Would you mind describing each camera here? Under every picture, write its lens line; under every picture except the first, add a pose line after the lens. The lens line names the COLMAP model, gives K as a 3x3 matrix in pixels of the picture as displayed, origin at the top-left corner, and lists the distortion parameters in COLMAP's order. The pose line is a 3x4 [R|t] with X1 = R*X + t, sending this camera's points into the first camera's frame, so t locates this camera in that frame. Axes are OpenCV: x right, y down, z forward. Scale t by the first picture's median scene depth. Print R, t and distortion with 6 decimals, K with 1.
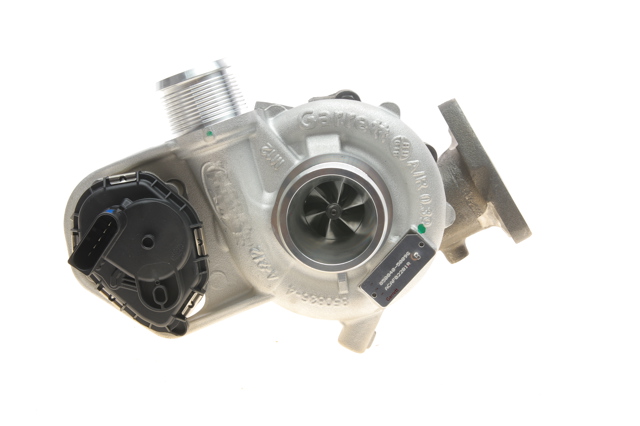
lens RADIAL K [[1220.5, 0, 317.4], [0, 1220.5, 211.8], [0, 0, 1]] dist [-0.121652, 0.000000]
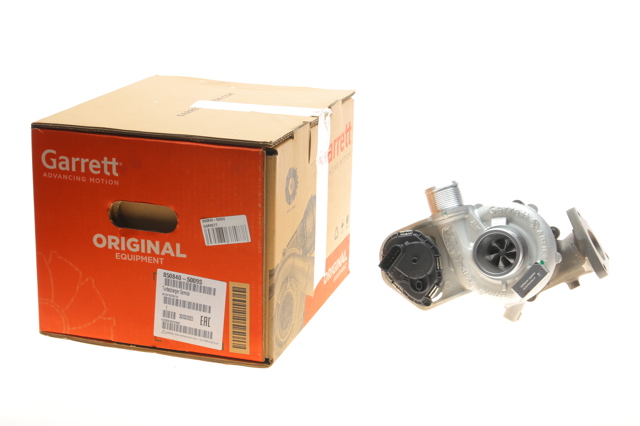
lens RADIAL K [[955.2, 0, 320.6], [0, 955.2, 212.4], [0, 0, 1]] dist [-0.121651, 0.000000]
pose [[0.951982, 0.035144, -0.304131, 0.216495], [-0.076504, 0.989182, -0.125167, 0.163433], [0.296441, 0.142424, 0.944372, -0.685244]]
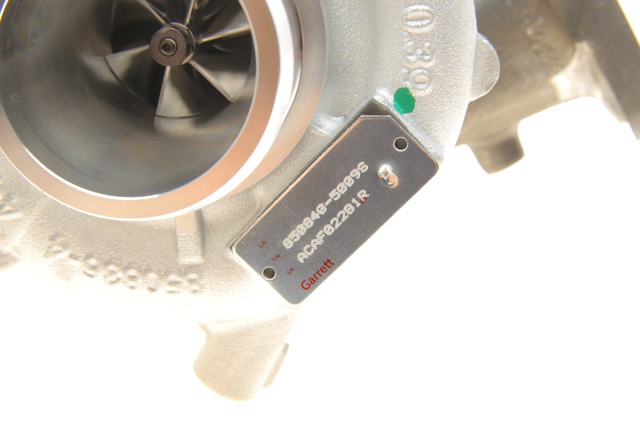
lens RADIAL K [[1220.5, 0, 317.2], [0, 1220.5, 217.5], [0, 0, 1]] dist [-0.121652, 0.000000]
pose [[0.998391, 0.043967, -0.035805, 0.073593], [-0.039257, 0.991627, 0.123021, 0.004715], [0.040914, -0.121417, 0.991758, 0.627737]]
